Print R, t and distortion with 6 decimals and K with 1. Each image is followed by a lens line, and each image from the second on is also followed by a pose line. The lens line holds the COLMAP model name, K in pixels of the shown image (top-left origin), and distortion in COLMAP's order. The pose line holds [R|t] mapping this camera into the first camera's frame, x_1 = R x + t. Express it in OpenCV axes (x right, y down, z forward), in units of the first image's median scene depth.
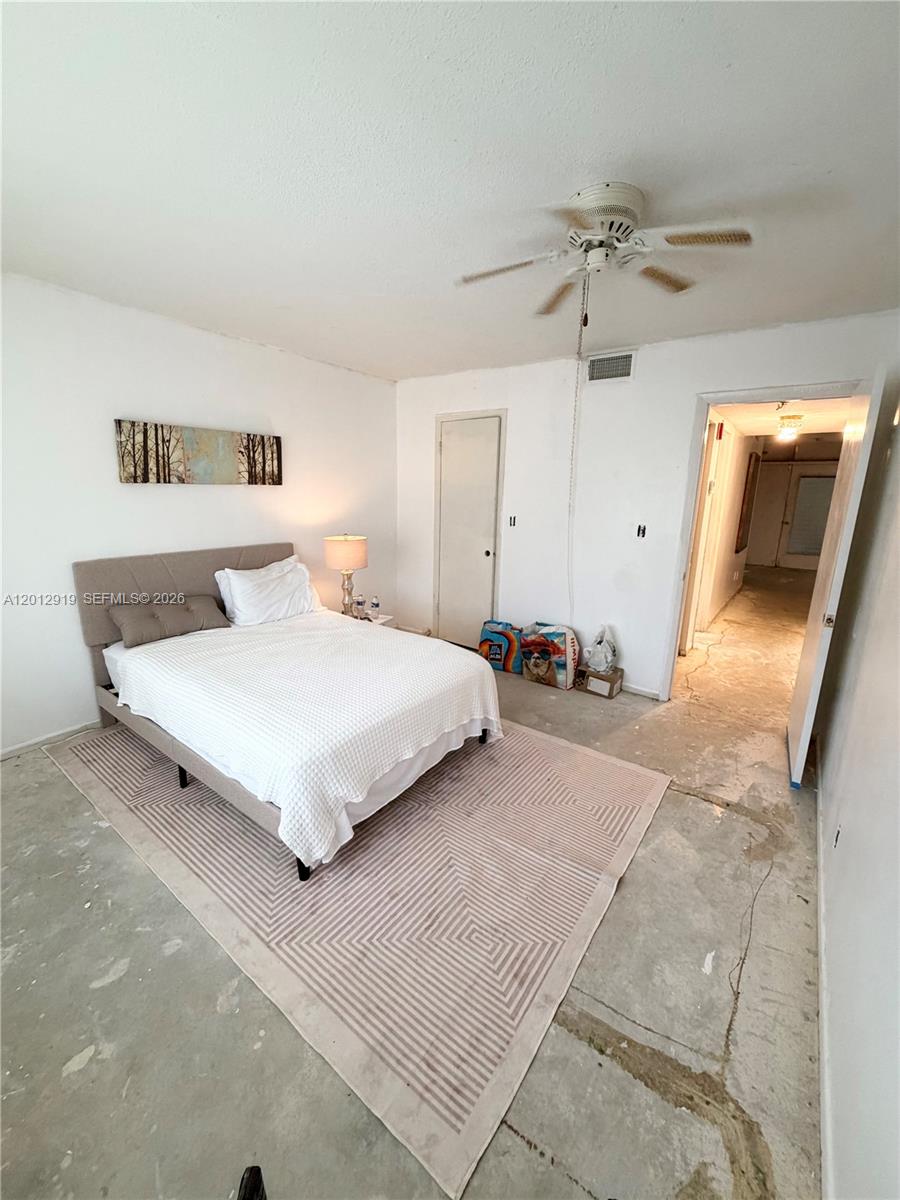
lens RADIAL K [[475.3, 0, 449.3], [0, 475.3, 595.7], [0, 0, 1]] dist [-0.000610, -0.000127]
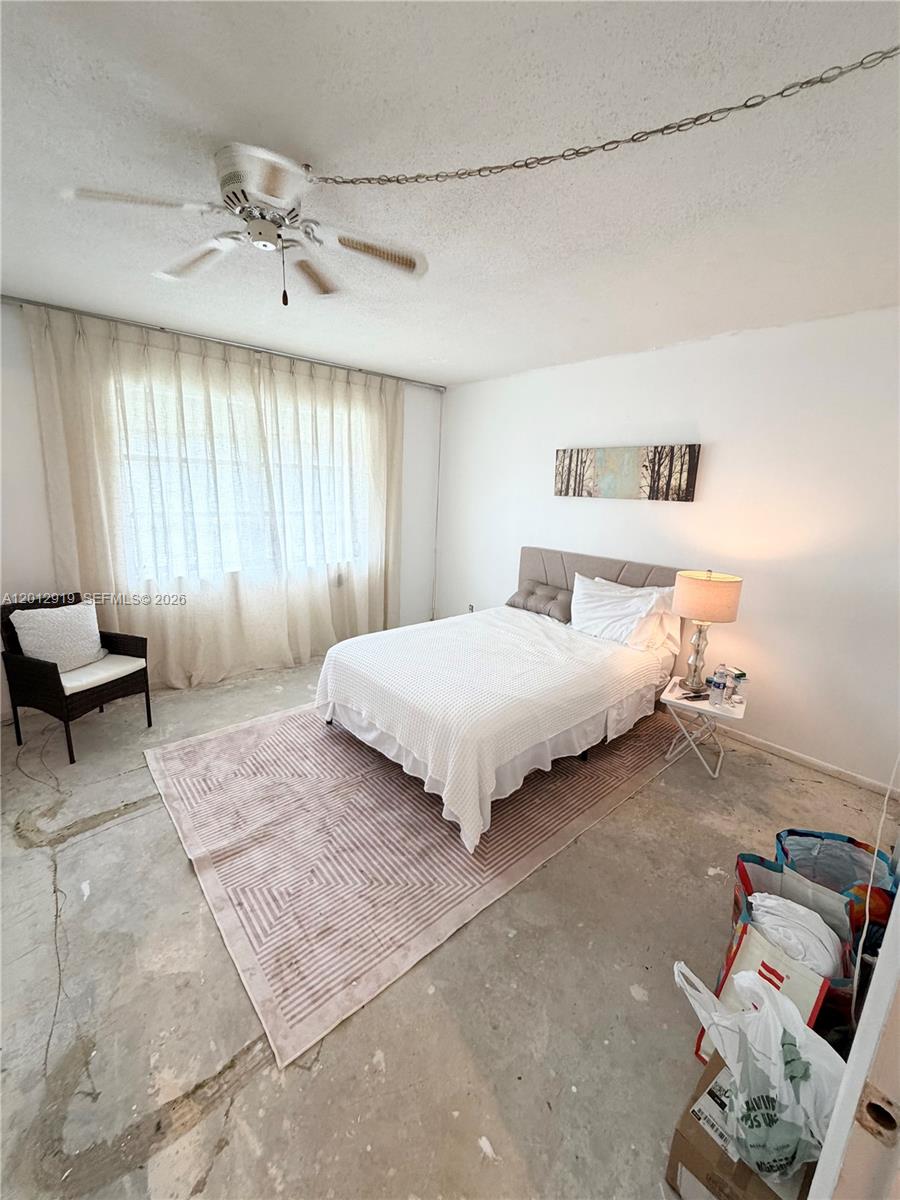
lens RADIAL K [[475.3, 0, 449.3], [0, 475.3, 596.3], [0, 0, 1]] dist [-0.000610, -0.000127]
pose [[-0.205222, 0.197424, -0.958597, 0.702117], [-0.256250, 0.934438, 0.247308, -0.215400], [0.944574, 0.296393, -0.141177, 0.941843]]
